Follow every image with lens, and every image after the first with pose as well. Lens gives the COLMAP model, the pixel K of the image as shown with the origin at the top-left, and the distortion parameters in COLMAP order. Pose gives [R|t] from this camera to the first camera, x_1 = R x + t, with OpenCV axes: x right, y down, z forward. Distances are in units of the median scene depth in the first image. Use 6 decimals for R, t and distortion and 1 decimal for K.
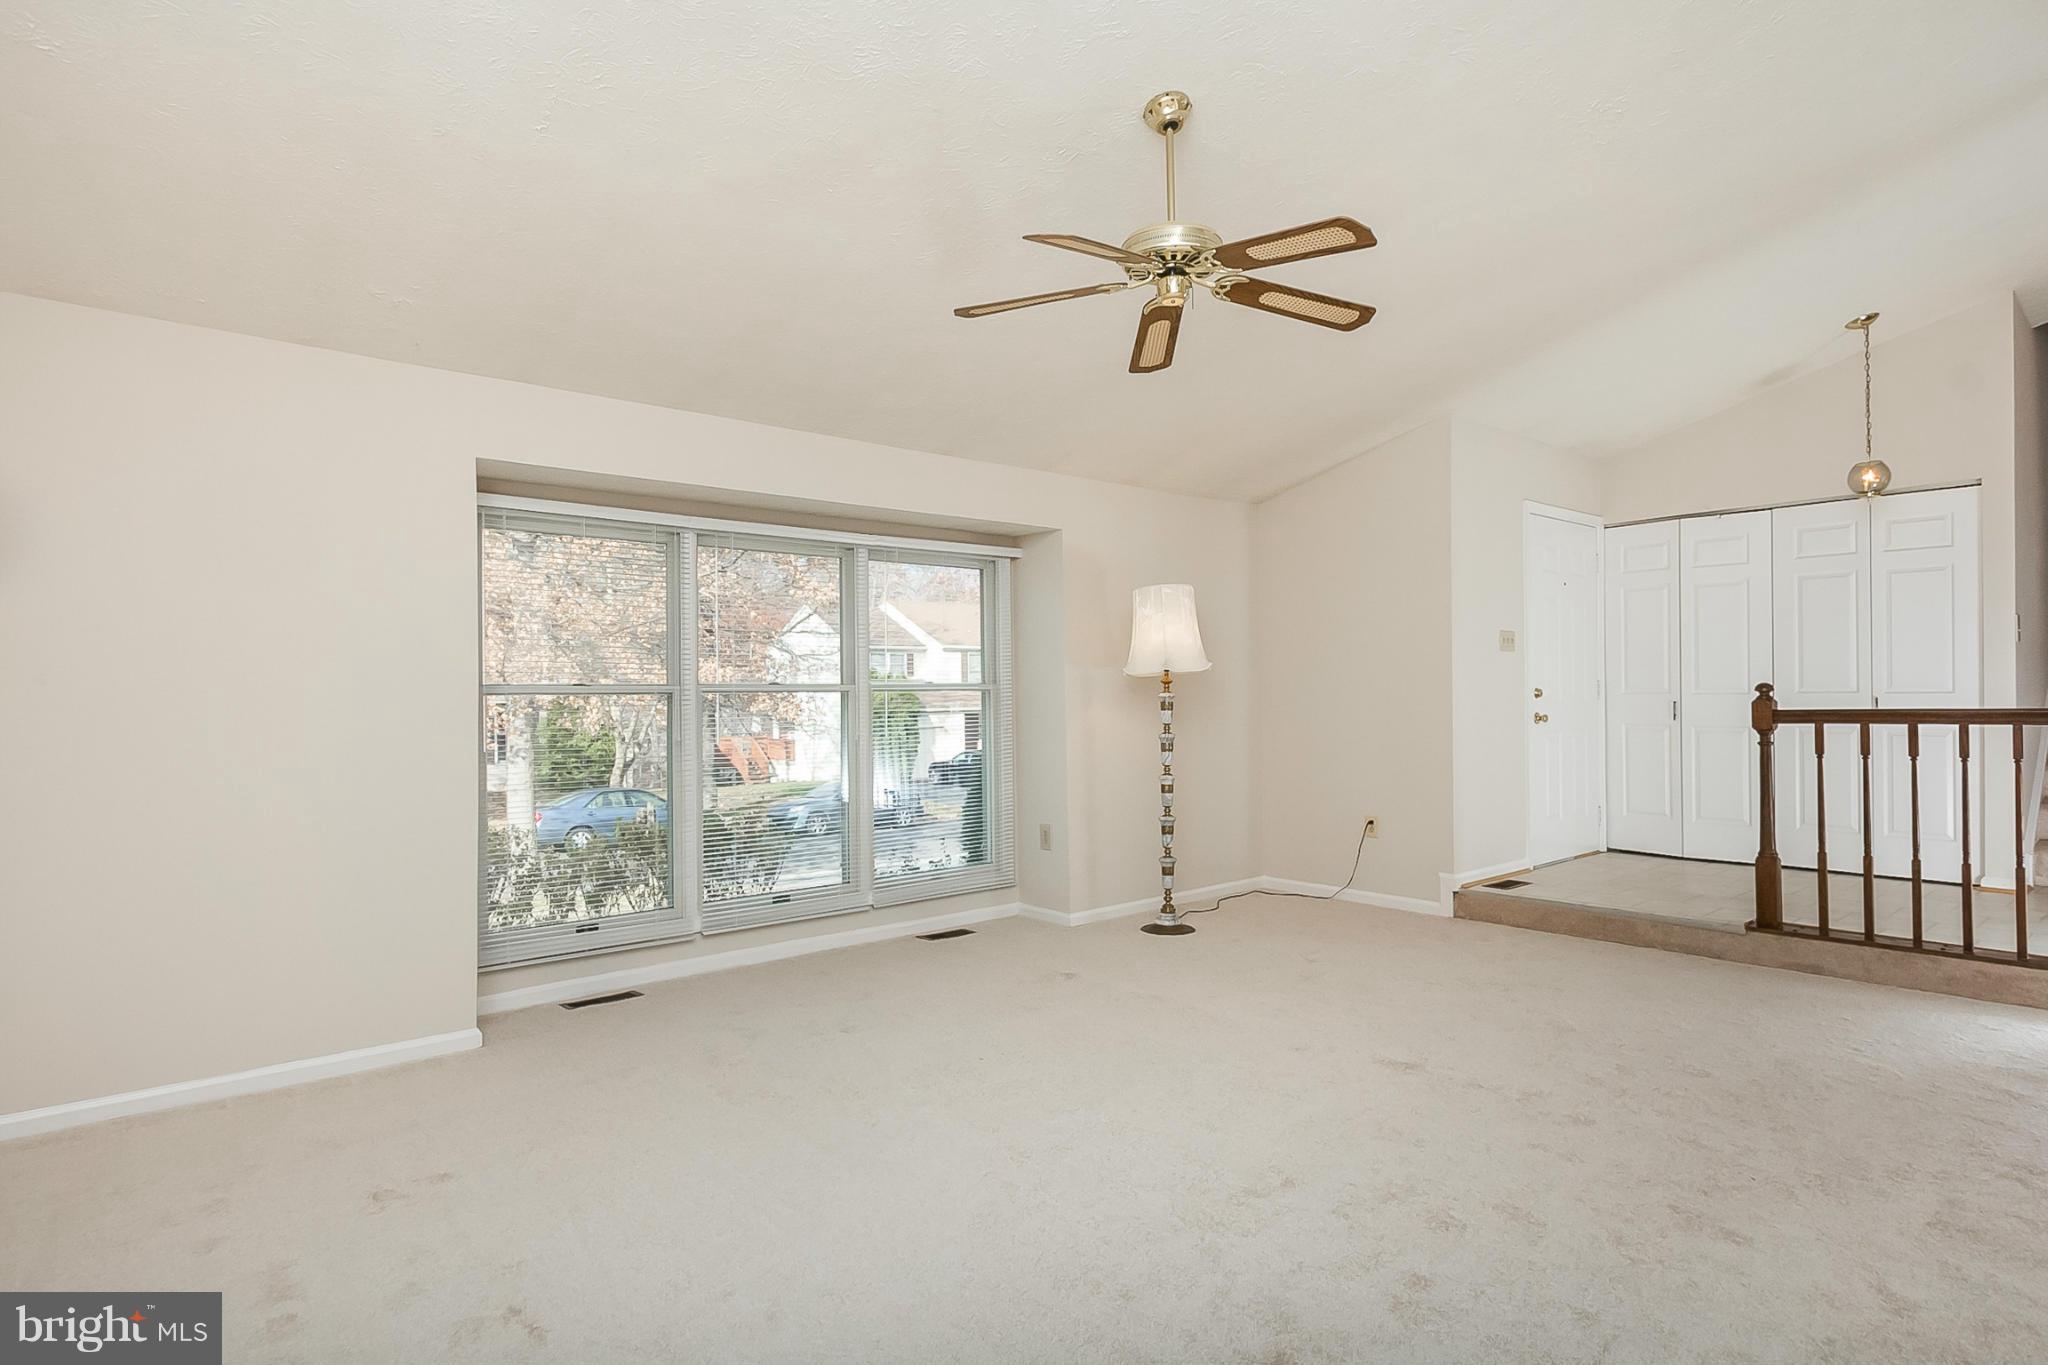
lens RADIAL K [[1096.4, 0, 1032.9], [0, 1096.4, 689.2], [0, 0, 1]] dist [-0.001135, -0.000115]
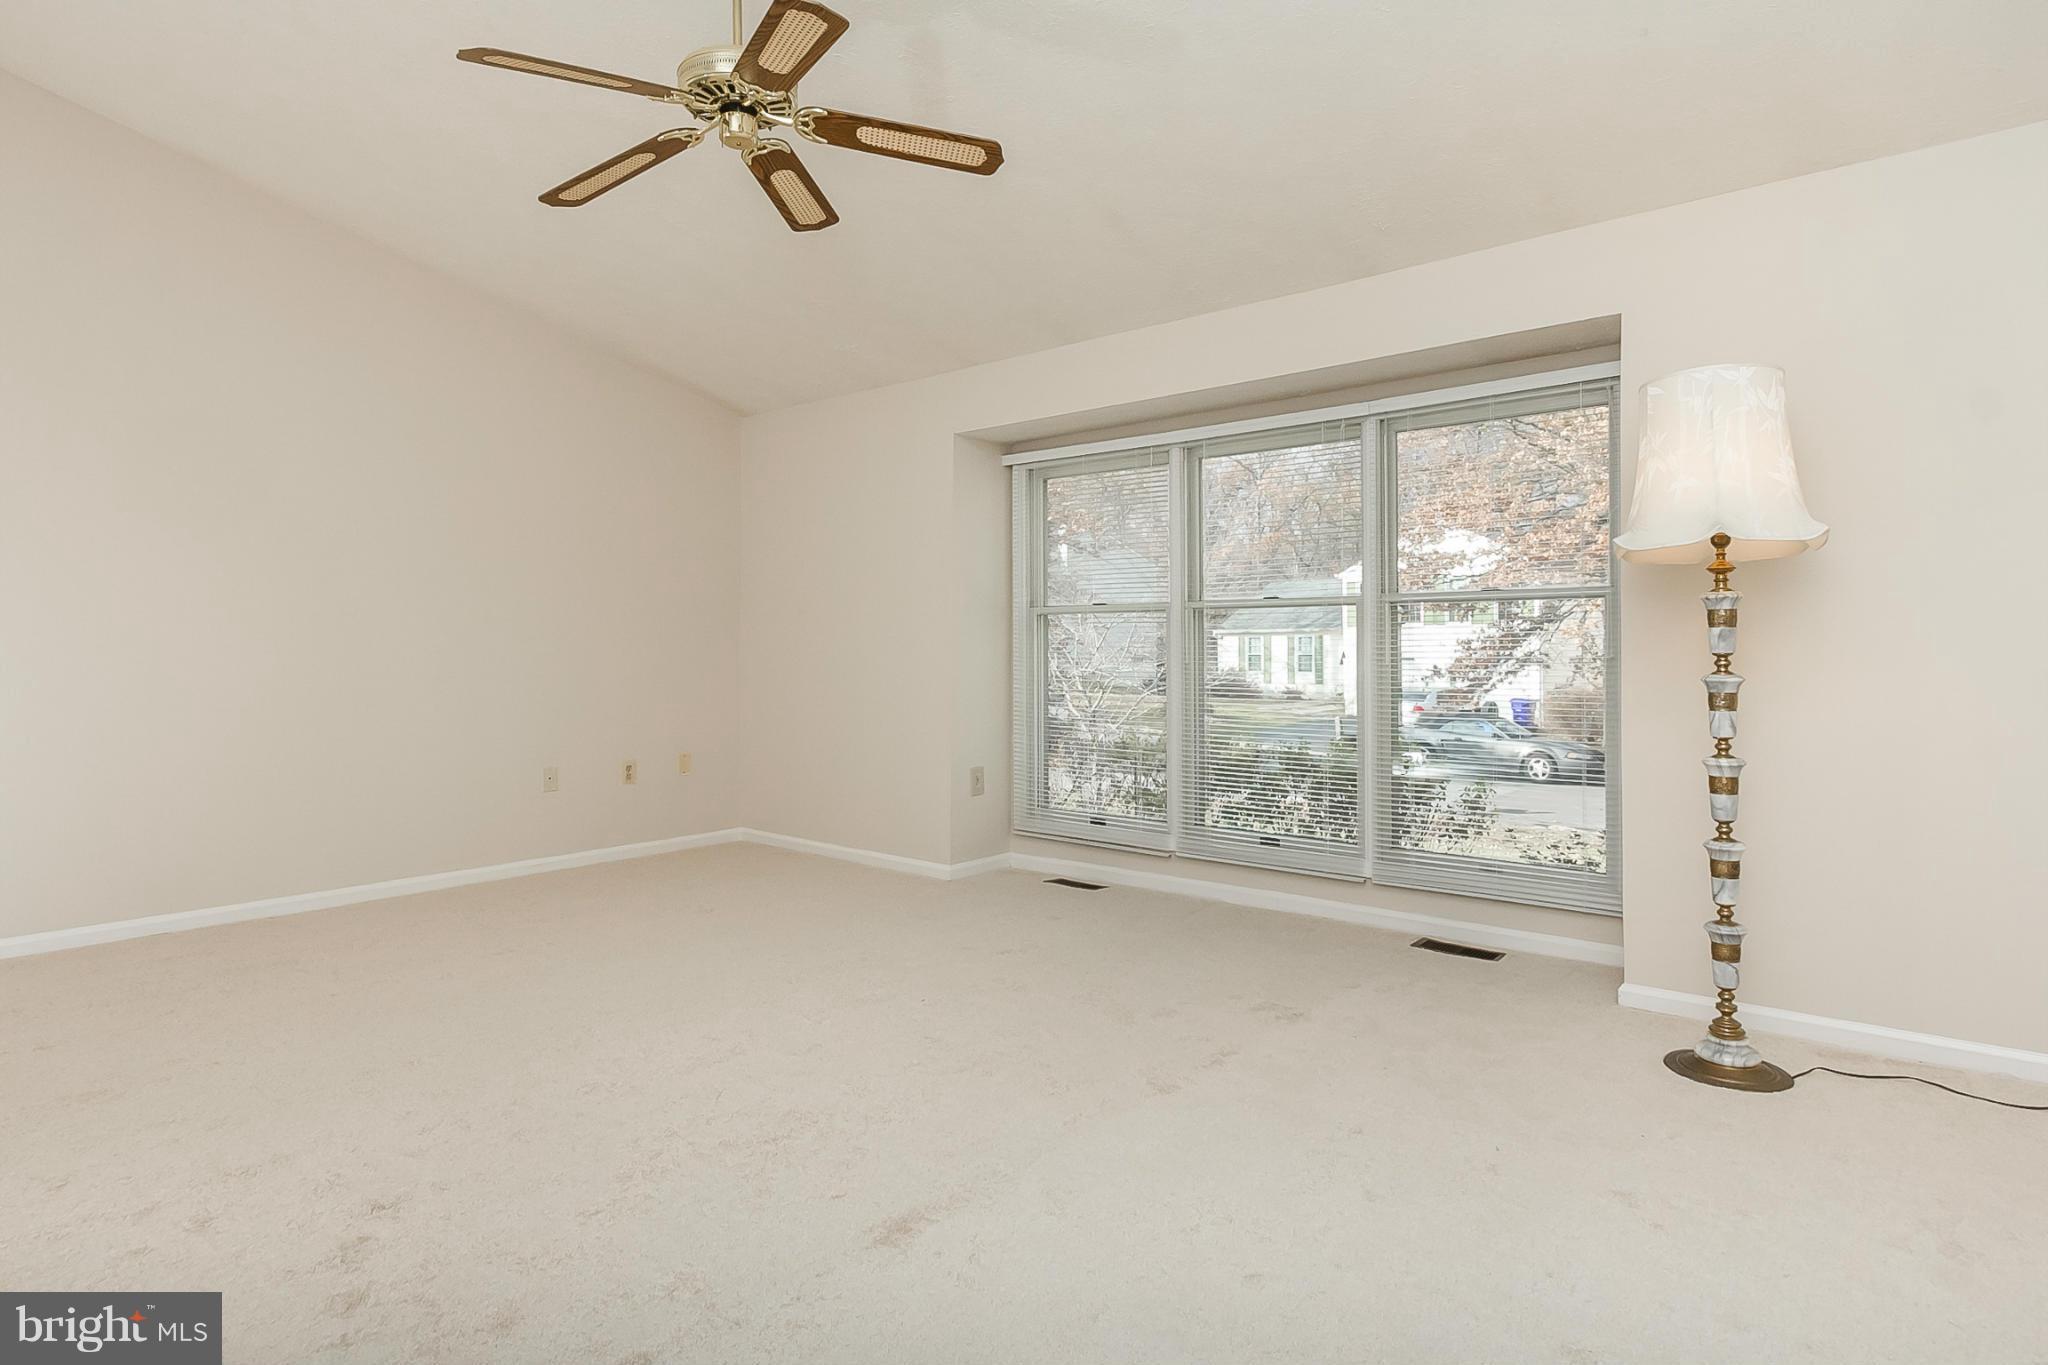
lens RADIAL K [[1096.4, 0, 1032.9], [0, 1096.4, 689.2], [0, 0, 1]] dist [-0.001135, -0.000115]
pose [[0.095281, 0.035451, -0.994819, 0.581685], [0.010939, 0.999268, 0.036657, 0.025770], [0.995390, -0.014376, 0.094823, 0.645156]]
